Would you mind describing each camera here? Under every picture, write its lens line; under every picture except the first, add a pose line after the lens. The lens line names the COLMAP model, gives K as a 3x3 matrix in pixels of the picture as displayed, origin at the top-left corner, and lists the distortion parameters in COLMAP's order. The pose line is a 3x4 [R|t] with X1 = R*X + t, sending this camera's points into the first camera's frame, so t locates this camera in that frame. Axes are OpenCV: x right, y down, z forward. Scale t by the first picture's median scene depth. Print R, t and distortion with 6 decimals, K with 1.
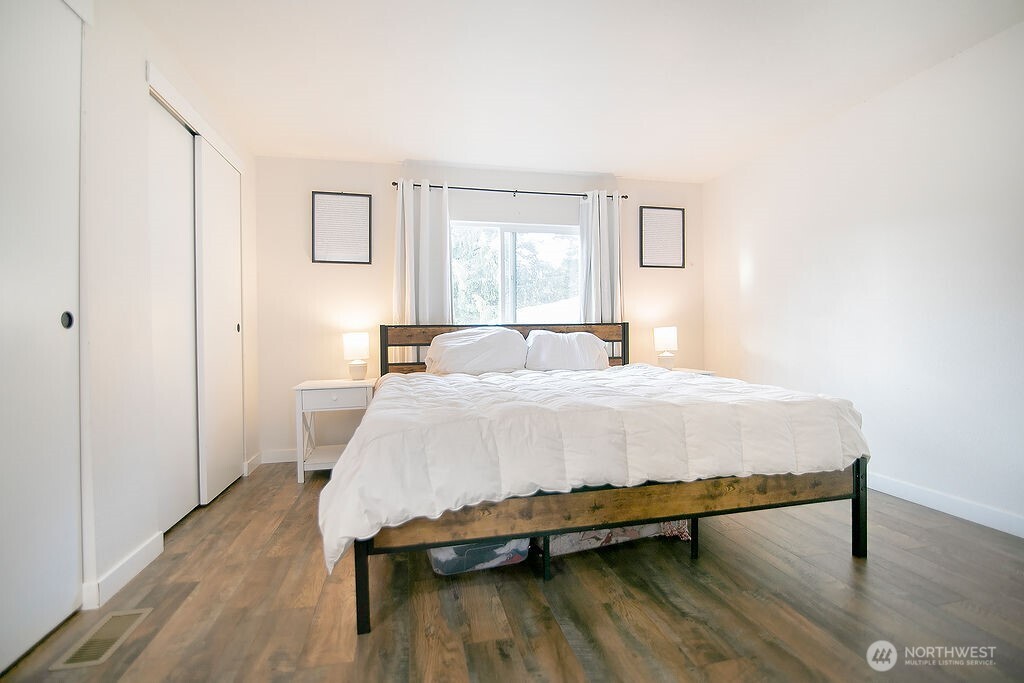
lens RADIAL K [[478.9, 0, 512.0], [0, 478.9, 341.5], [0, 0, 1]] dist [-0.026472, 0.000076]
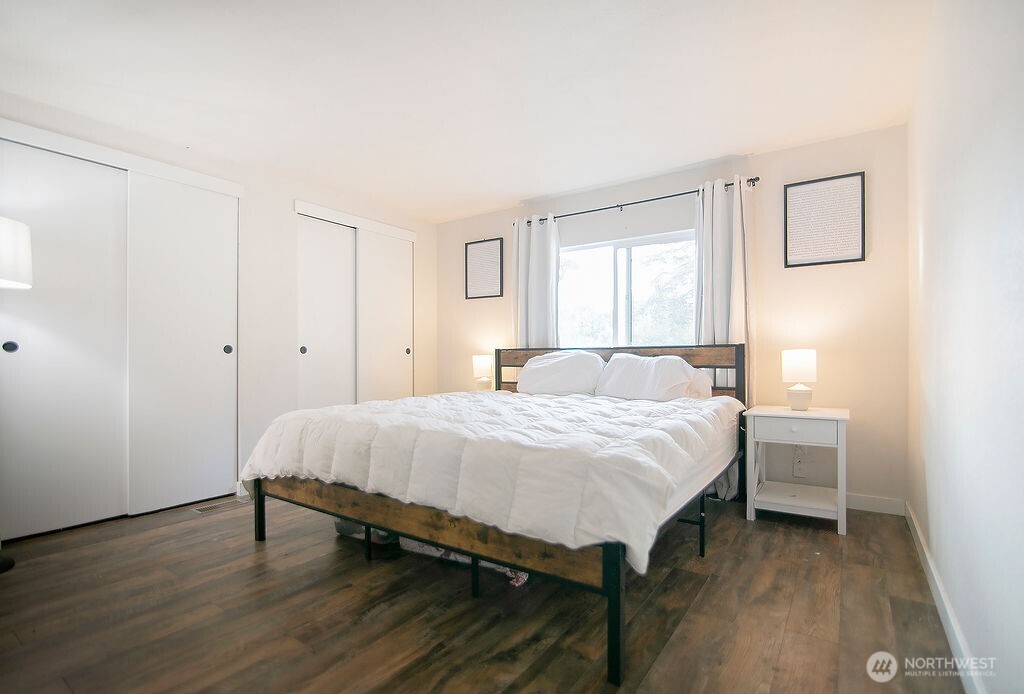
lens RADIAL K [[504.5, 0, 512.0], [0, 504.5, 347.0], [0, 0, 1]] dist [-0.012474, -0.000112]
pose [[0.660371, -0.001992, -0.750937, 0.672112], [-0.011218, 0.999859, -0.012517, -0.022275], [0.750856, 0.016690, 0.660255, 0.206386]]
